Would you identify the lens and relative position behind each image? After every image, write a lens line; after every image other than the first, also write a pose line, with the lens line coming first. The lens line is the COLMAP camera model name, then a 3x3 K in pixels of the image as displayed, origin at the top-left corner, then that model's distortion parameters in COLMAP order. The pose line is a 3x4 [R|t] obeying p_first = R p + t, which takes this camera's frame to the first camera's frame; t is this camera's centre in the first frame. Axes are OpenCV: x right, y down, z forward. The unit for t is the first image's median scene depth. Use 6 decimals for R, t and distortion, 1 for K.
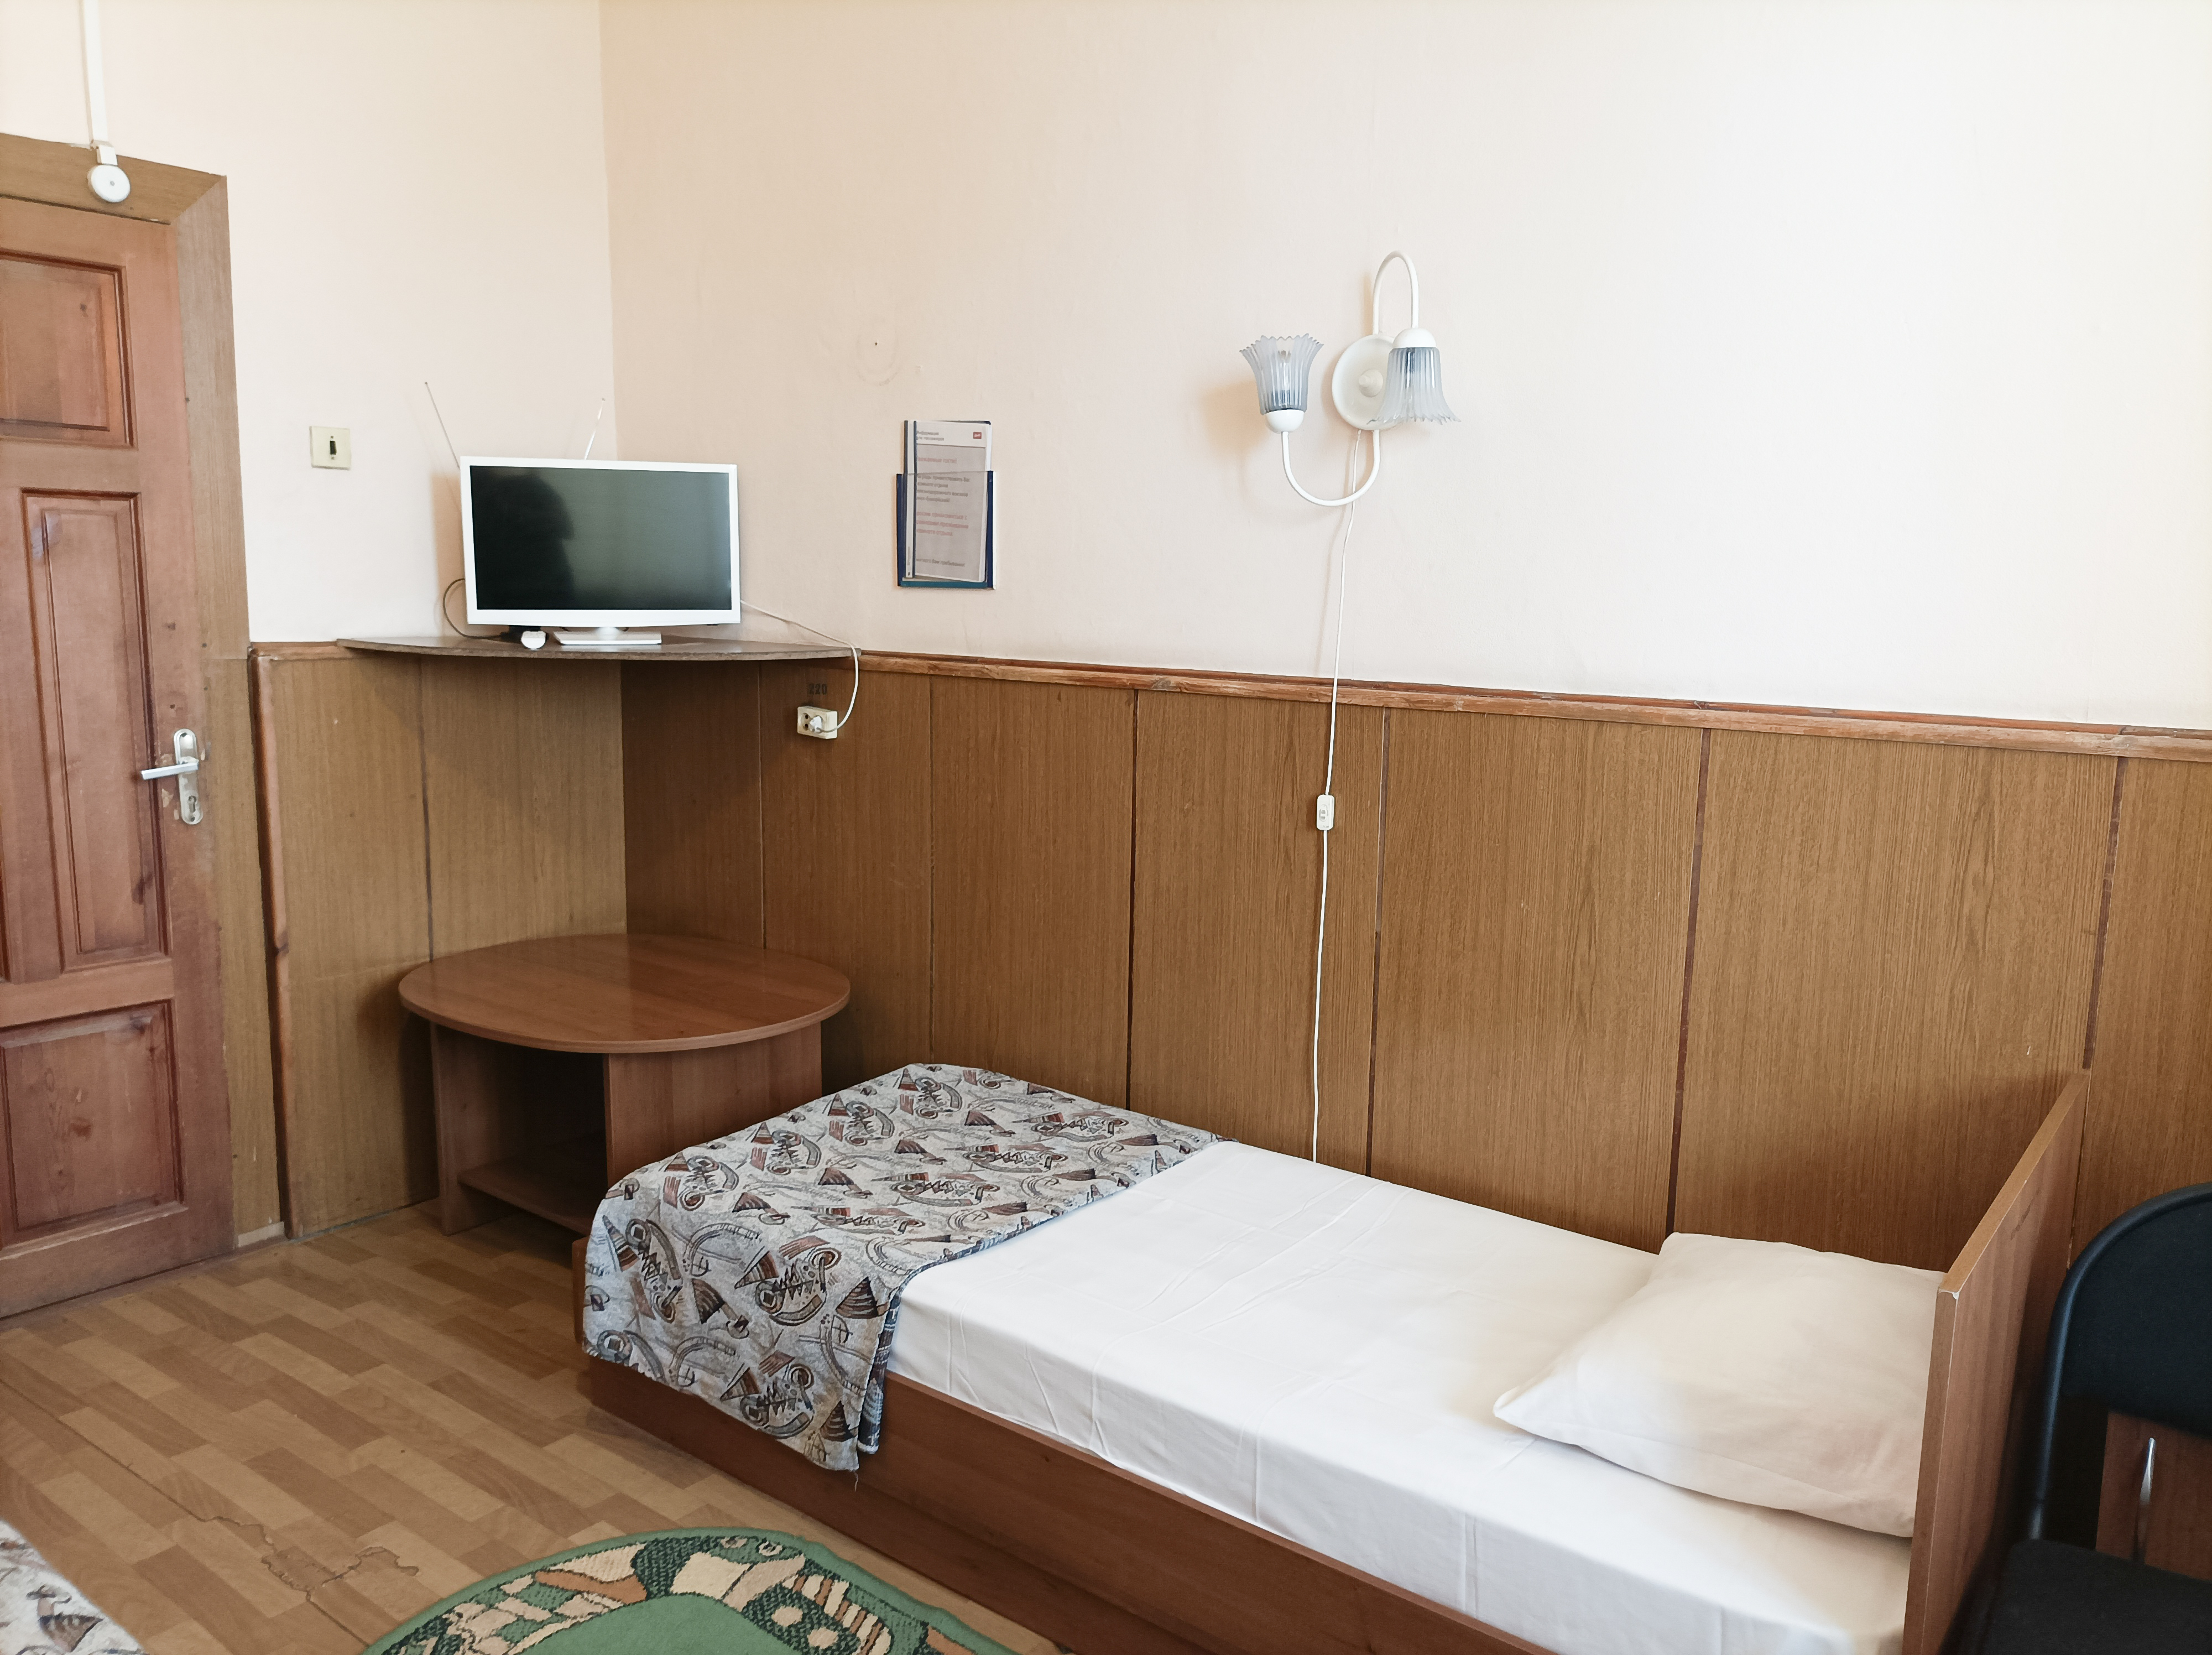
lens RADIAL K [[1684.3, 0, 1106.0], [0, 1684.3, 827.5], [0, 0, 1]] dist [0.044858, -0.032472]
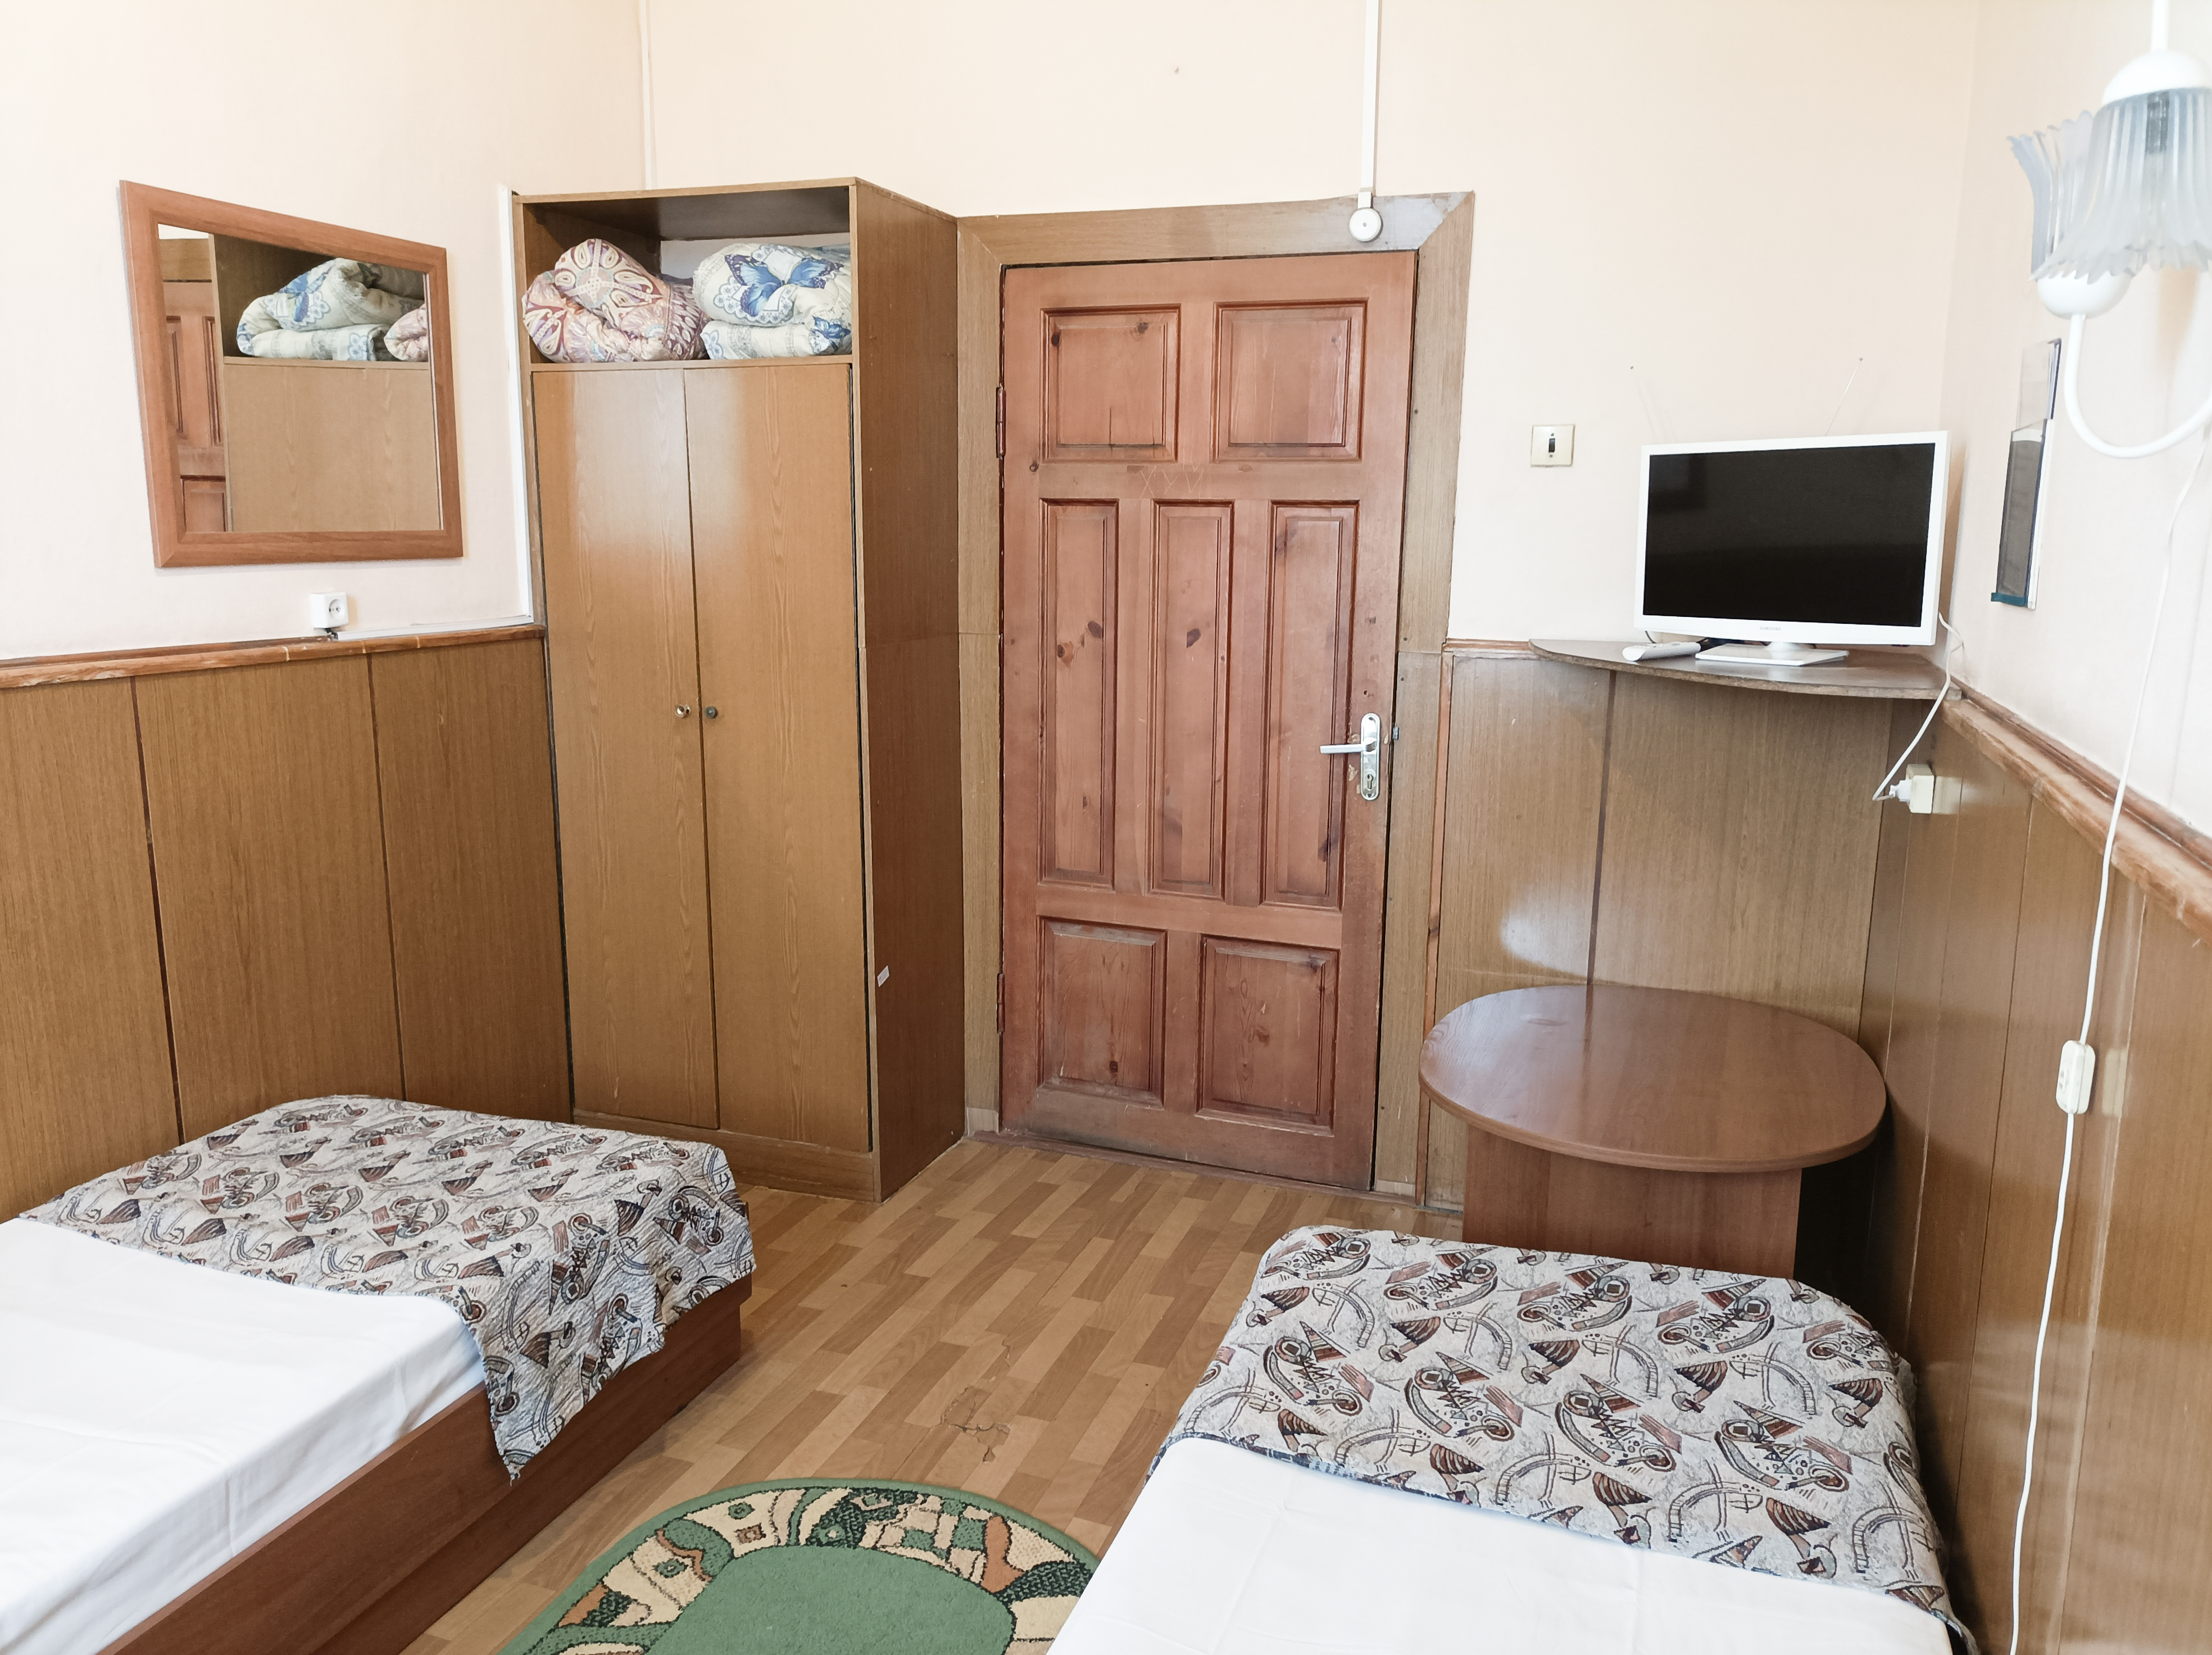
lens RADIAL K [[1684.2, 0, 1106.0], [0, 1684.2, 827.5], [0, 0, 1]] dist [0.044858, -0.032472]
pose [[0.292390, 0.155960, -0.943496, 0.465725], [-0.152820, 0.981553, 0.114892, -0.087218], [0.944010, 0.110592, 0.310830, 0.520184]]
